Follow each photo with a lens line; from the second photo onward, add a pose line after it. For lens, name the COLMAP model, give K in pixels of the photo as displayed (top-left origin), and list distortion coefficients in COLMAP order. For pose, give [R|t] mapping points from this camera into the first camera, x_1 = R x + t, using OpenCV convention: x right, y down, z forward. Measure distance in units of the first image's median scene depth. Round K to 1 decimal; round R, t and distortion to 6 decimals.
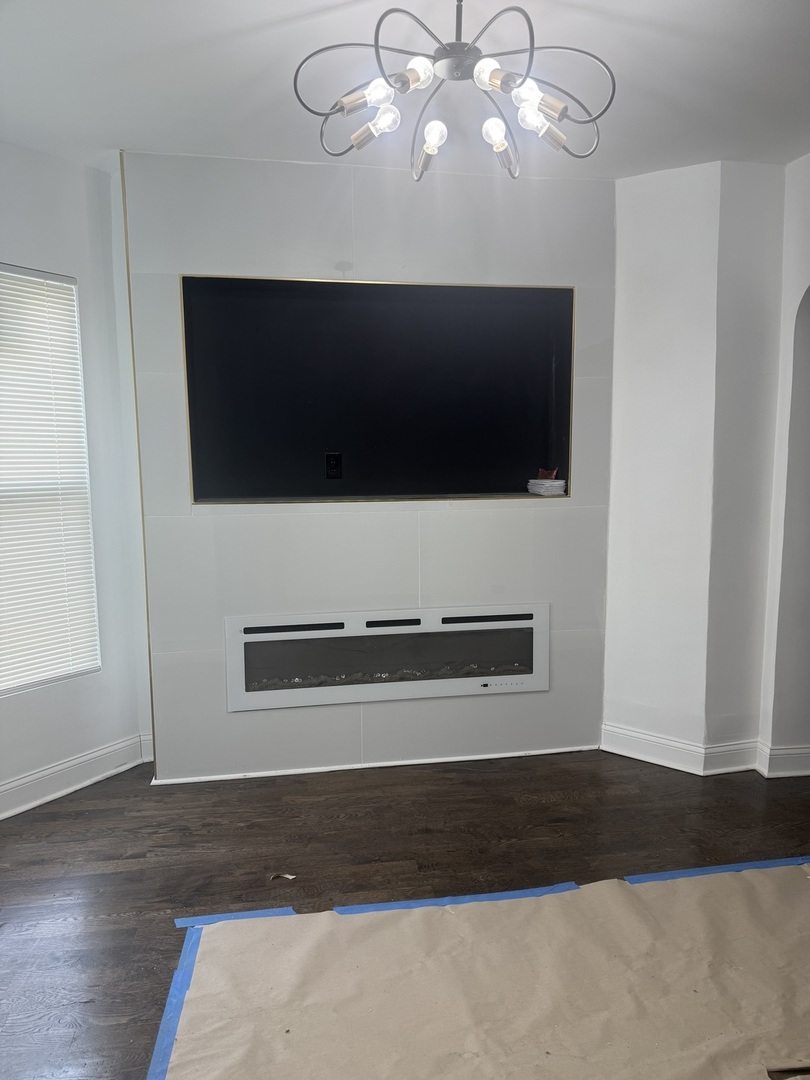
lens RADIAL K [[766.1, 0, 406.9], [0, 766.1, 540.2], [0, 0, 1]] dist [-0.003130, -0.002202]
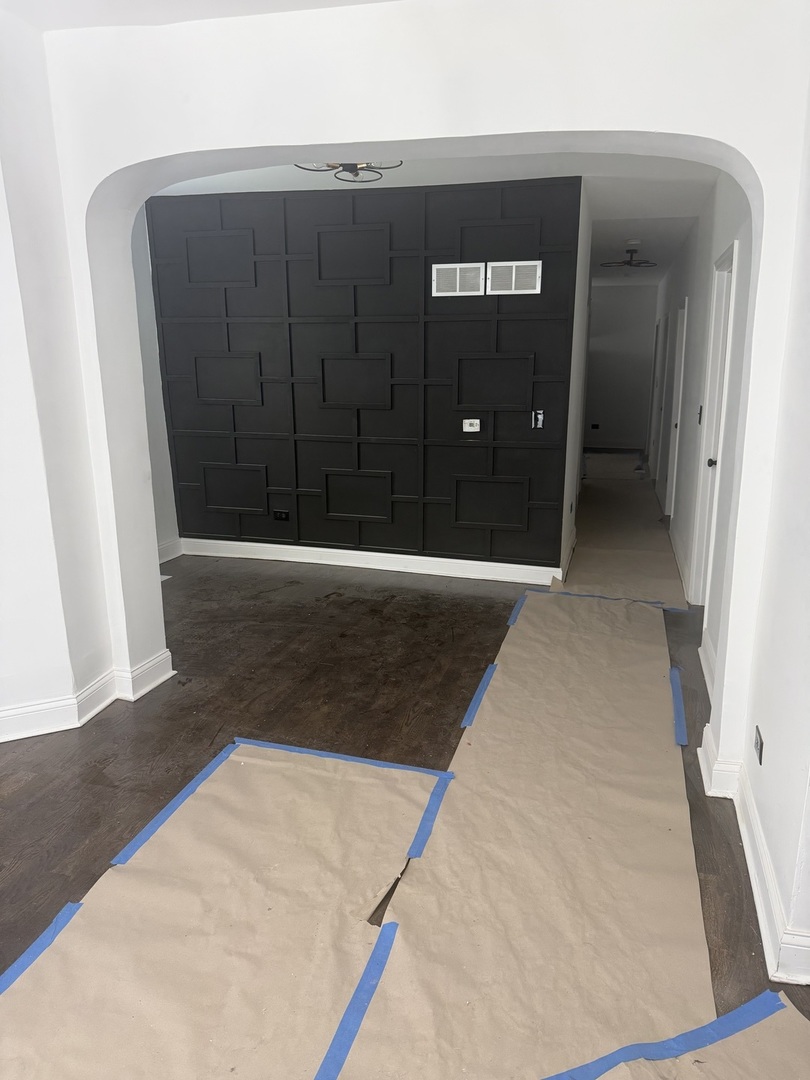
lens RADIAL K [[766.1, 0, 408.9], [0, 766.1, 538.9], [0, 0, 1]] dist [-0.003130, -0.002202]
pose [[0.424711, -0.210237, 0.880580, -0.292684], [0.117385, 0.977240, 0.176699, -0.039585], [-0.897687, 0.028321, 0.439723, 0.332282]]
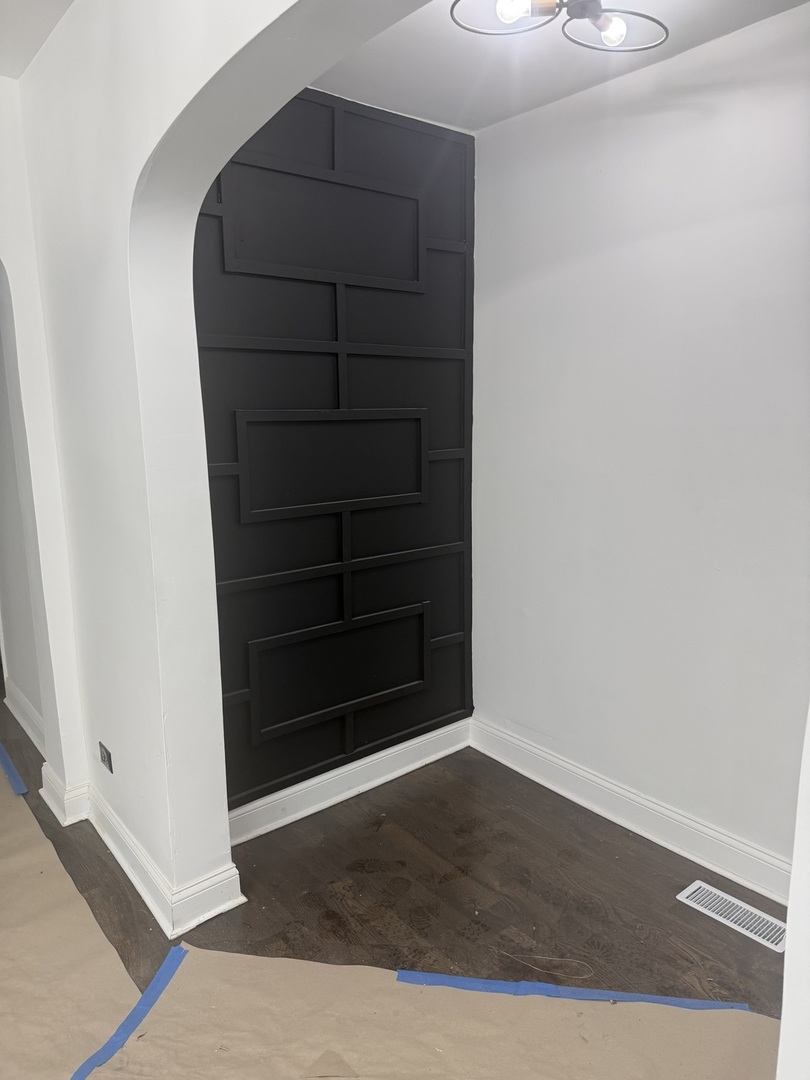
lens RADIAL K [[766.1, 0, 405.8], [0, 766.1, 540.2], [0, 0, 1]] dist [-0.003130, -0.002202]
pose [[-0.481773, -0.161293, 0.861324, -0.399674], [0.121401, 0.961151, 0.247892, -0.075622], [-0.867846, 0.223993, -0.443476, 0.415398]]
